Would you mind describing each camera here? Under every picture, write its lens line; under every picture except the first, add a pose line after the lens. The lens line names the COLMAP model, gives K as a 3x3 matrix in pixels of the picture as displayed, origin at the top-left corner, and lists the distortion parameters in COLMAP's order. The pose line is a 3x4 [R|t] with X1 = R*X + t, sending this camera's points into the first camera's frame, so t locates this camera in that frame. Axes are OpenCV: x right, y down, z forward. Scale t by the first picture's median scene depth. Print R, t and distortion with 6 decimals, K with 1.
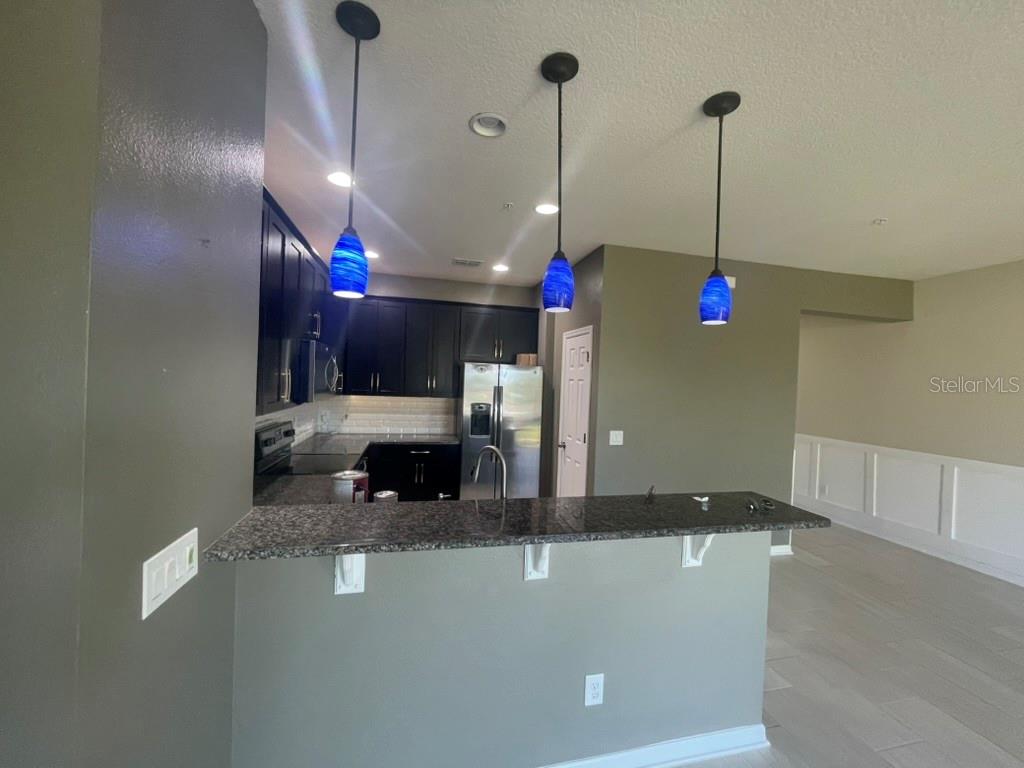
lens RADIAL K [[416.5, 0, 512.7], [0, 416.5, 384.1], [0, 0, 1]] dist [-0.001481, -0.000116]
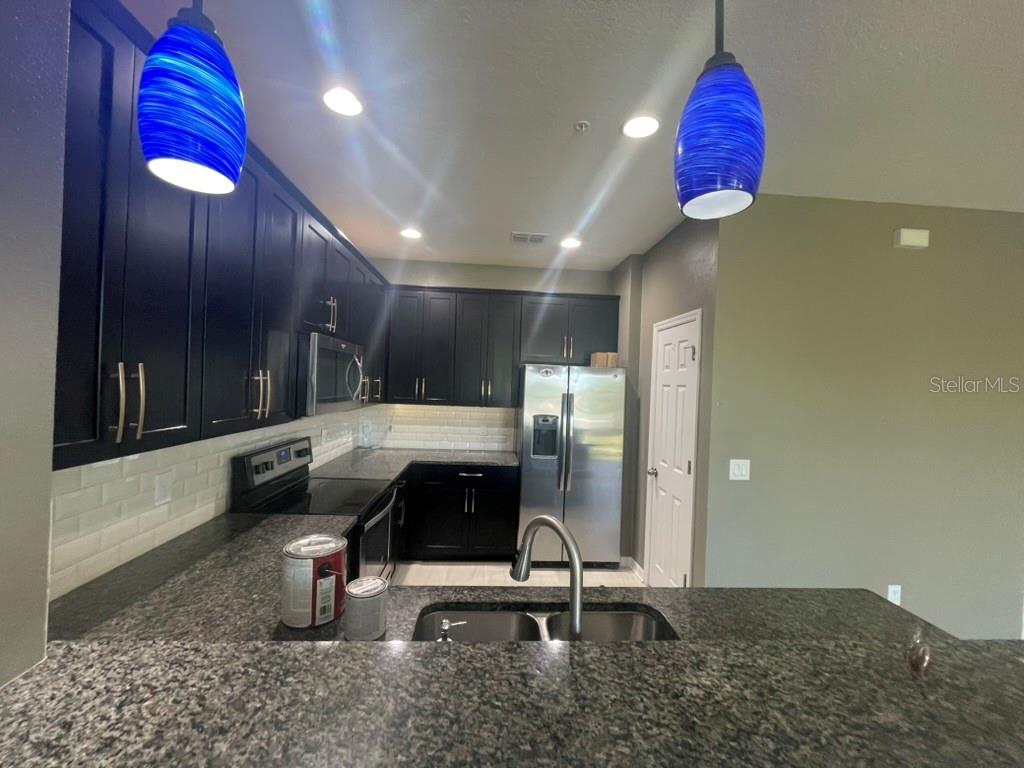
lens RADIAL K [[416.5, 0, 510.6], [0, 416.5, 385.5], [0, 0, 1]] dist [-0.001481, -0.000116]
pose [[0.985150, -0.000715, -0.171692, -0.005307], [-0.001102, 0.999944, -0.010482, -0.002324], [0.171690, 0.010516, 0.985095, 0.203035]]
